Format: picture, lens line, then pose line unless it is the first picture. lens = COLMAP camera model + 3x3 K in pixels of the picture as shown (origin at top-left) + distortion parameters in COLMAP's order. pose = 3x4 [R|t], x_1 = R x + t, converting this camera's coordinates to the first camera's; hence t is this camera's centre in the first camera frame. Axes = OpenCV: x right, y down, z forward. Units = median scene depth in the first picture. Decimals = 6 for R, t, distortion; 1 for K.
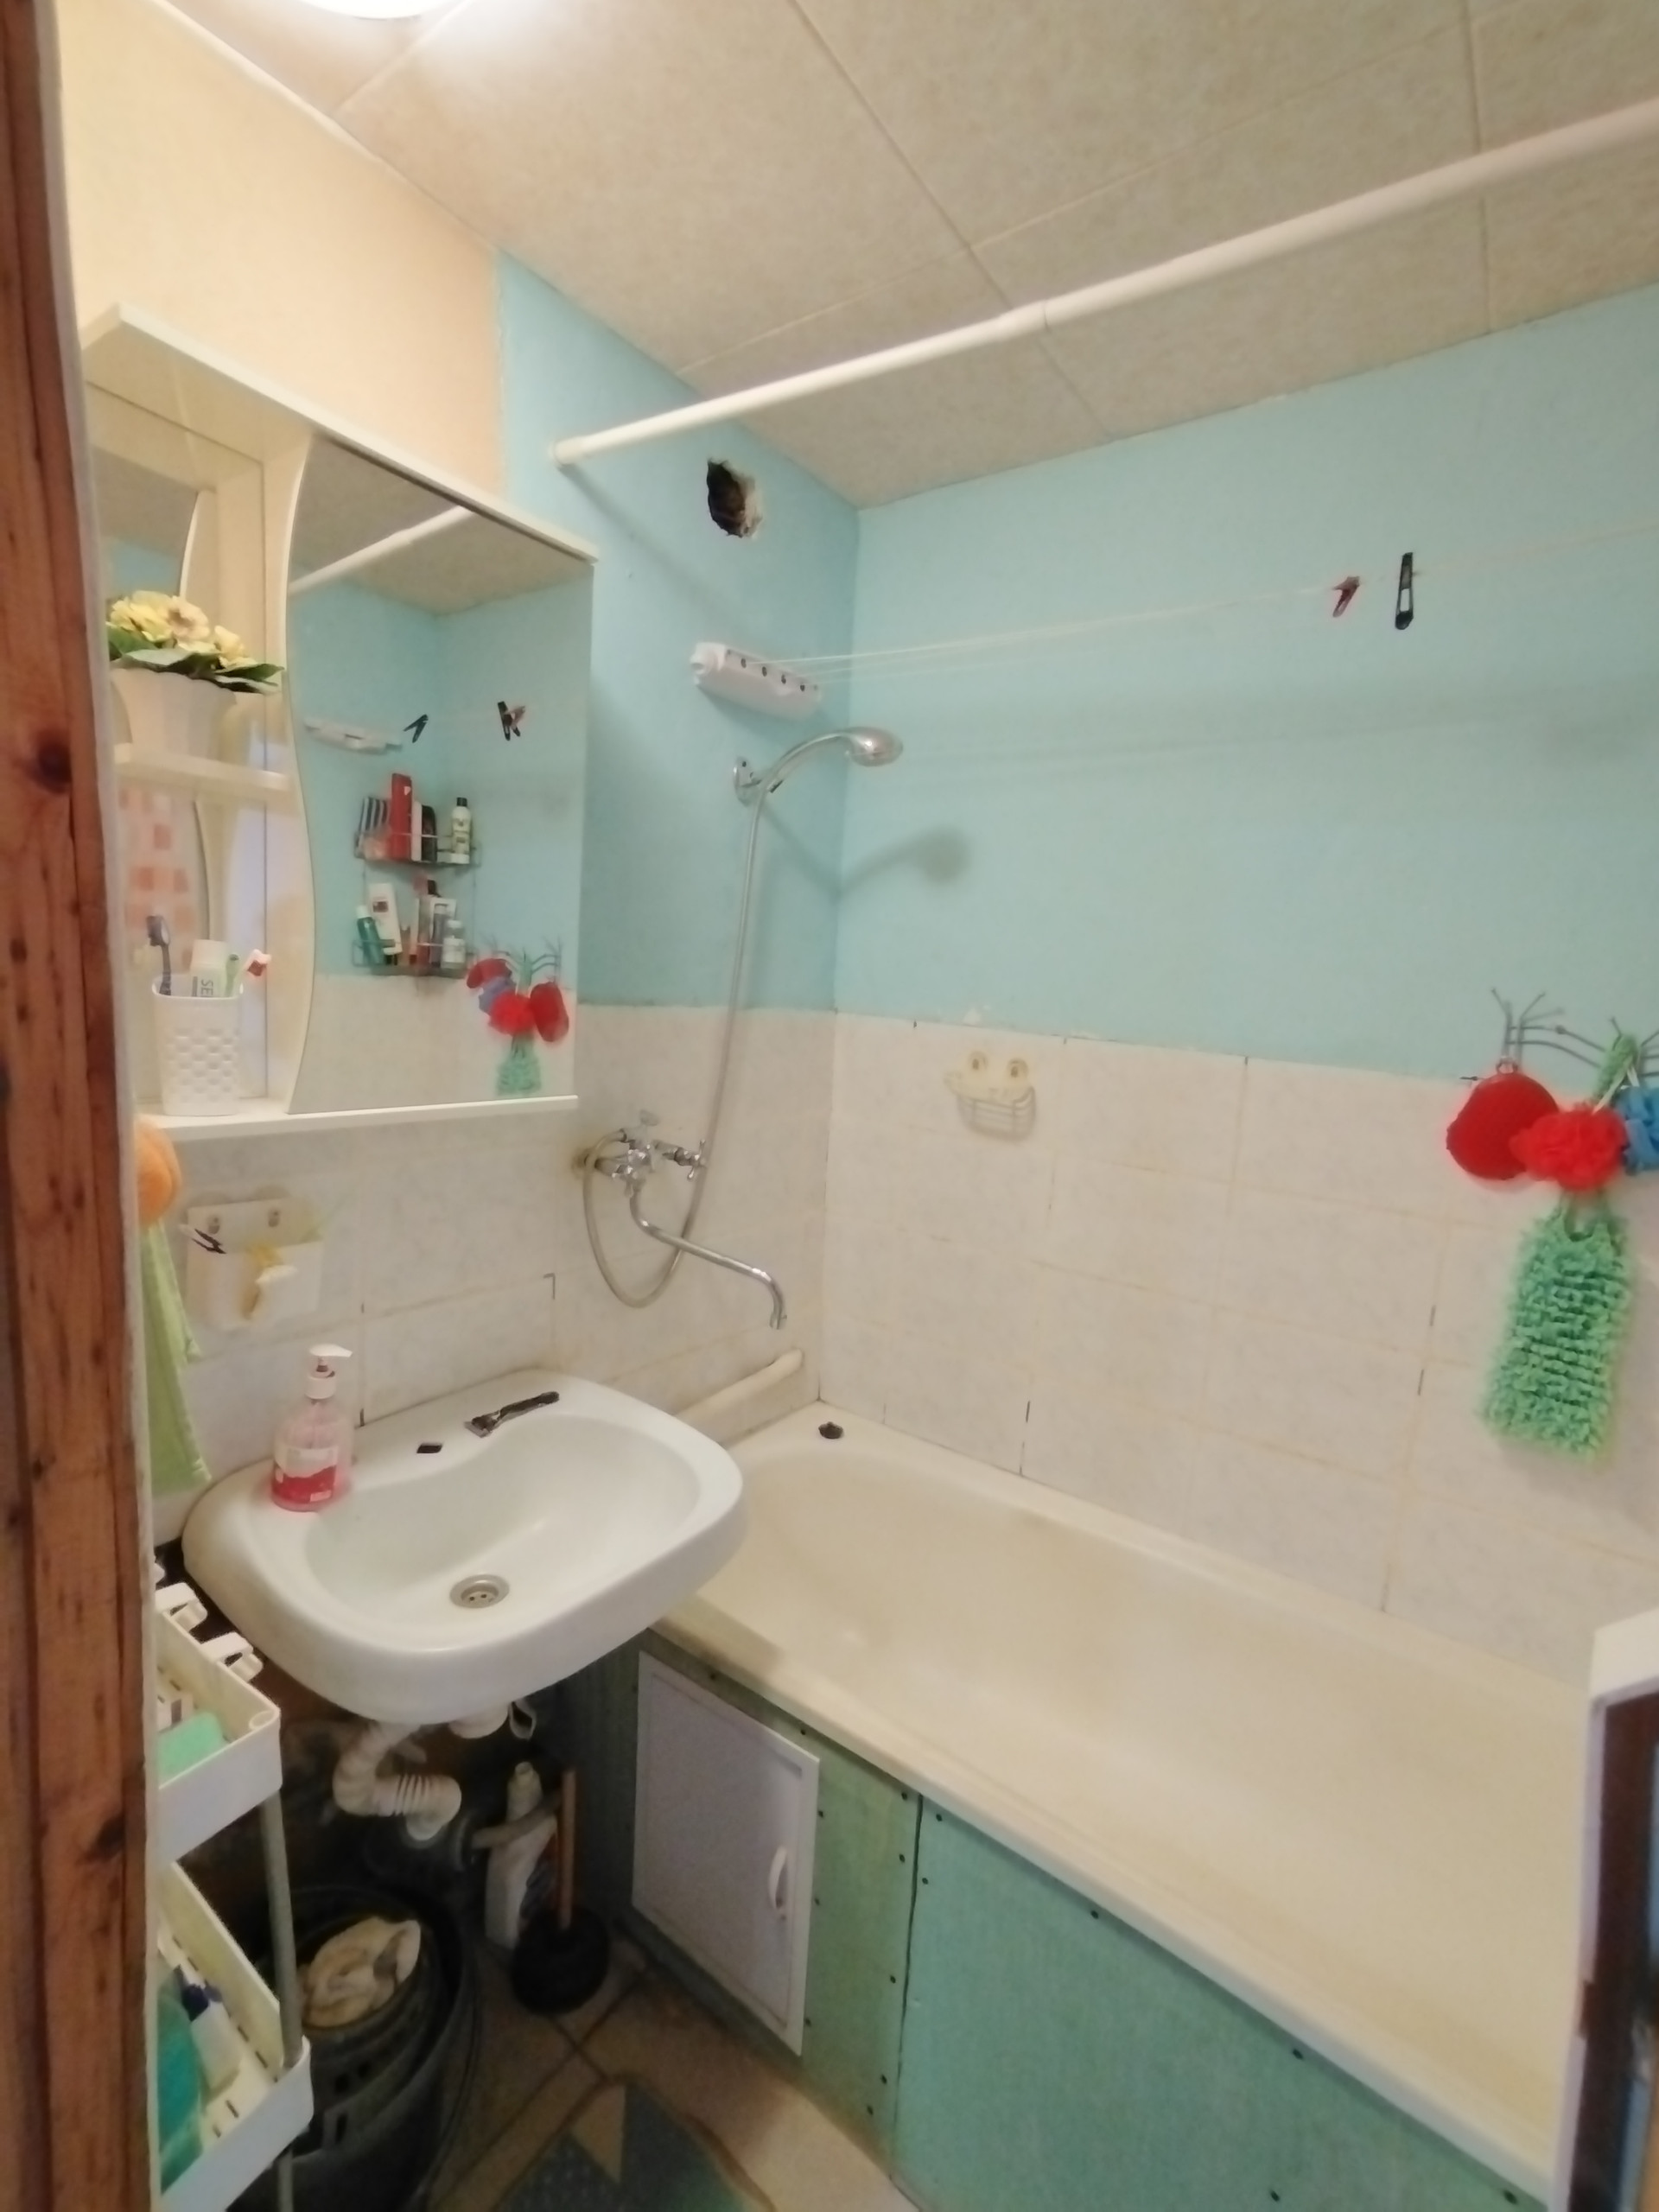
lens RADIAL K [[1015.9, 0, 835.9], [0, 1015.9, 1114.6], [0, 0, 1]] dist [-0.068255, 0.060853]
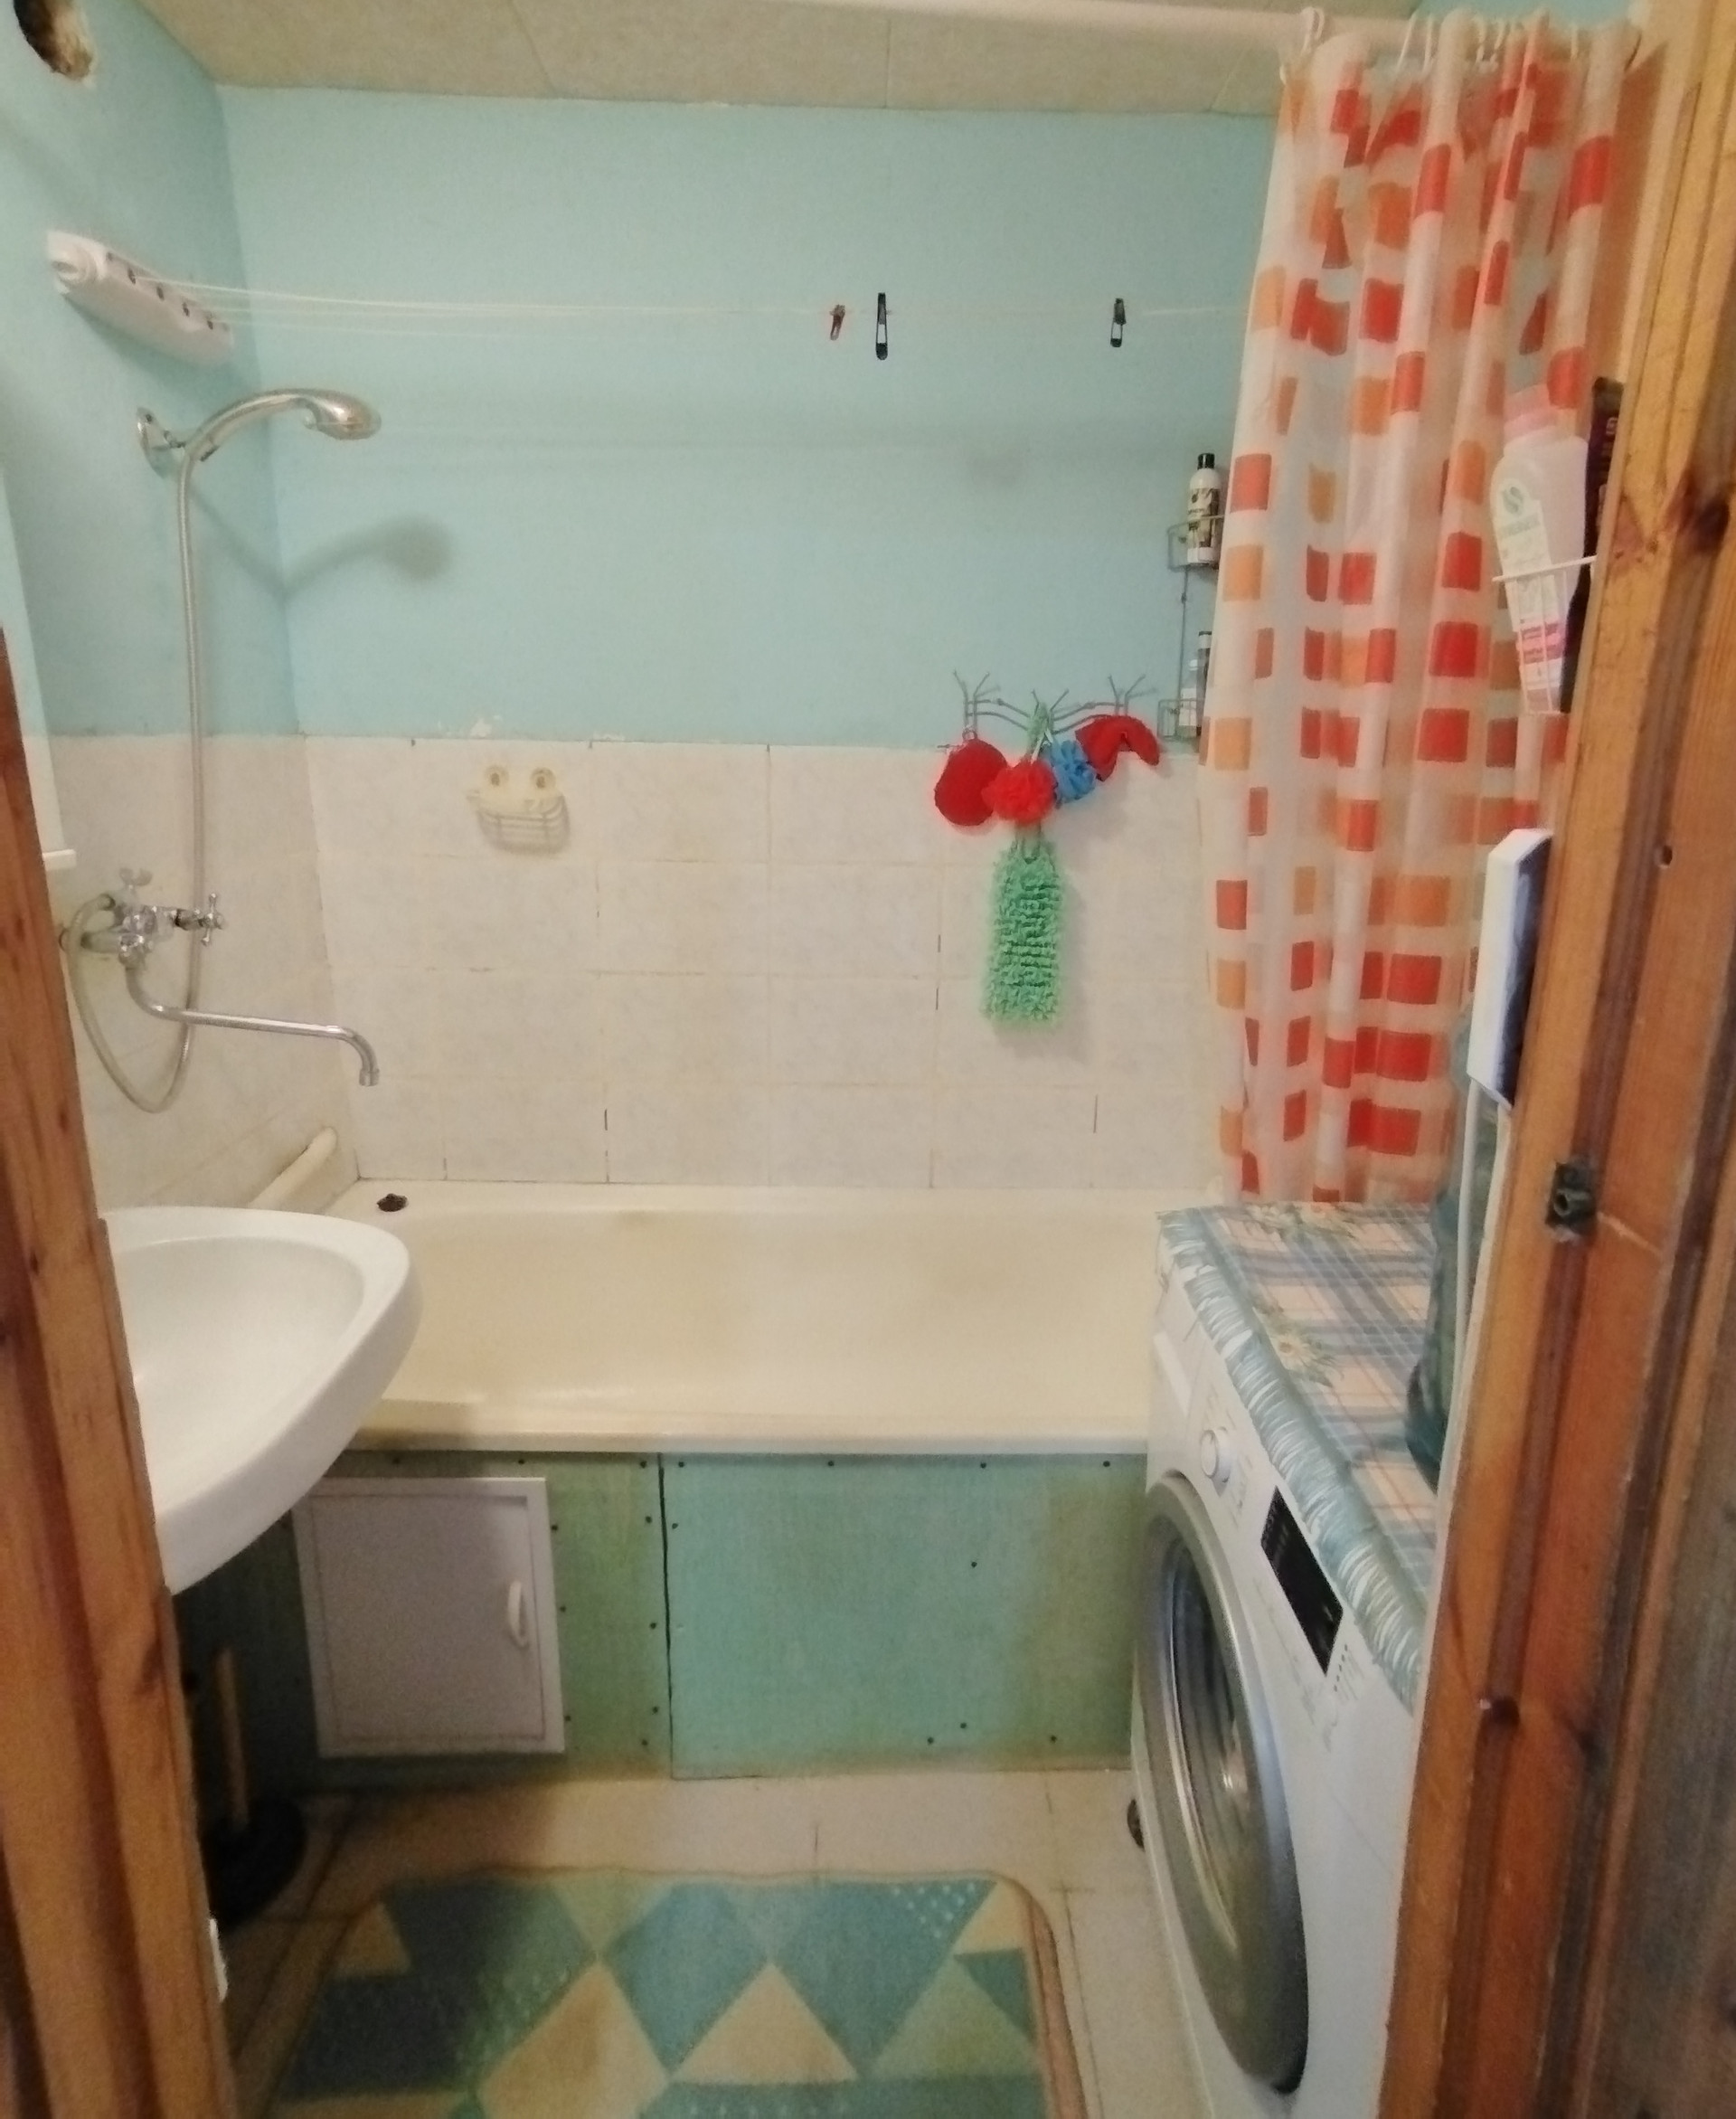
lens RADIAL K [[1093.4, 0, 871.4], [0, 1093.4, 966.4], [0, 0, 1]] dist [-0.063918, 0.057527]
pose [[0.795180, -0.183015, 0.578096, -0.262080], [0.122589, 0.982199, 0.142325, 0.027625], [-0.593853, -0.042306, 0.803461, -0.035464]]
